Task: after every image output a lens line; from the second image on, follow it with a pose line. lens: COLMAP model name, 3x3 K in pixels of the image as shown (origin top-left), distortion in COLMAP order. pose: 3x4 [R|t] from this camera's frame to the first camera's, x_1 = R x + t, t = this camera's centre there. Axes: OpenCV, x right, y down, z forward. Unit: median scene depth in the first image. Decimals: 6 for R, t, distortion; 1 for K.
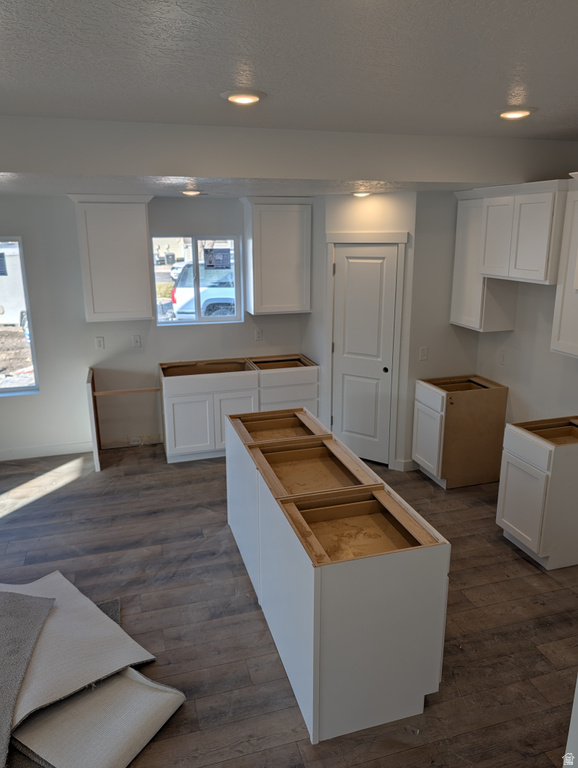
lens RADIAL K [[558.6, 0, 287.4], [0, 558.6, 379.4], [0, 0, 1]] dist [0.032150, -0.026612]
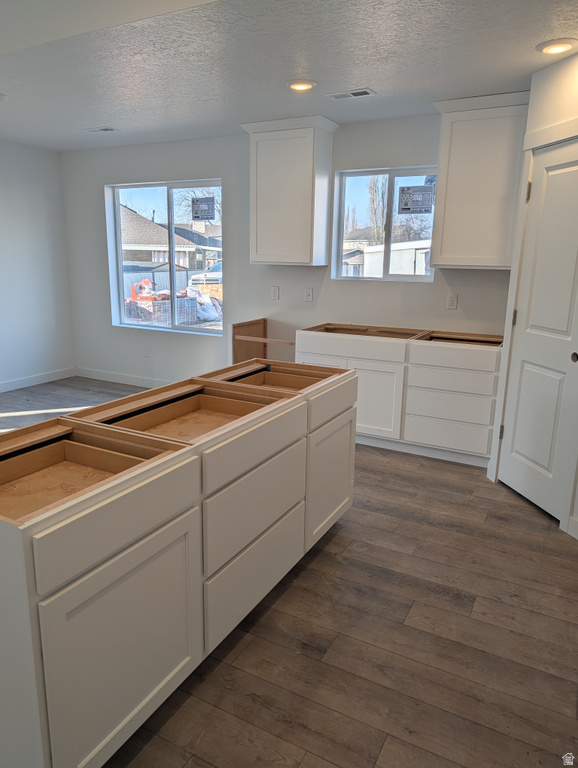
lens RADIAL K [[558.6, 0, 282.5], [0, 558.6, 384.6], [0, 0, 1]] dist [0.032150, -0.026612]
pose [[0.703668, 0.173582, -0.689000, 0.406695], [-0.202871, 0.978416, 0.039306, 0.054577], [0.680952, 0.112120, 0.723695, 0.414062]]
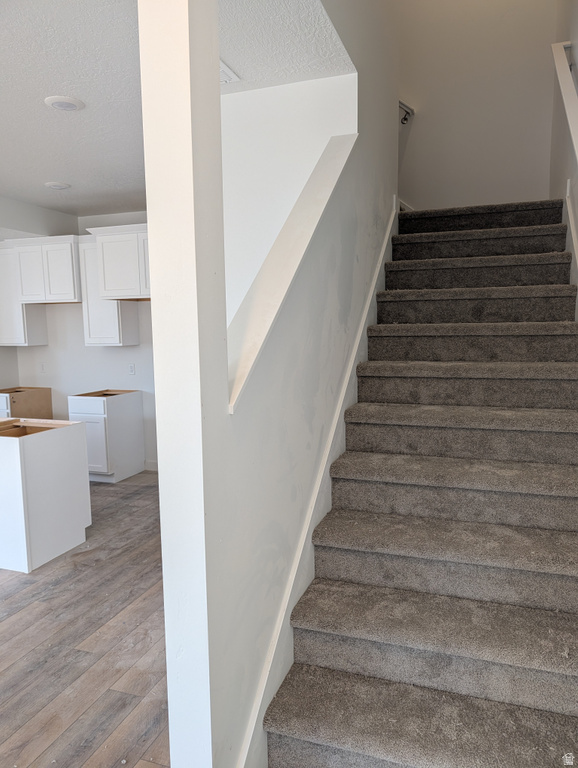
lens RADIAL K [[558.6, 0, 295.2], [0, 558.6, 390.3], [0, 0, 1]] dist [0.032150, -0.026612]
pose [[0.586071, -0.097701, 0.804348, -0.363773], [0.222923, 0.973836, -0.044140, 0.218626], [-0.778990, 0.205177, 0.592517, -0.269589]]
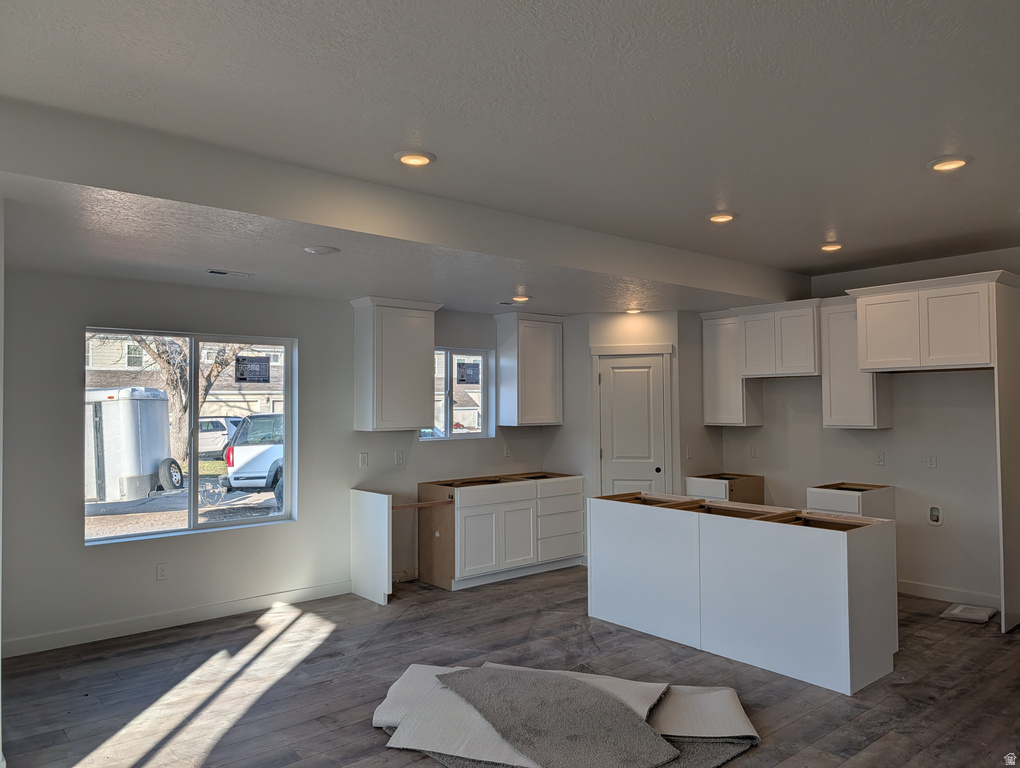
lens RADIAL K [[741.6, 0, 525.1], [0, 741.6, 383.1], [0, 0, 1]] dist [0.027491, -0.020299]
pose [[0.912477, 0.008957, 0.409030, -0.689693], [0.110368, 0.957307, -0.267175, 0.189304], [-0.393960, 0.288935, 0.872532, -0.185087]]
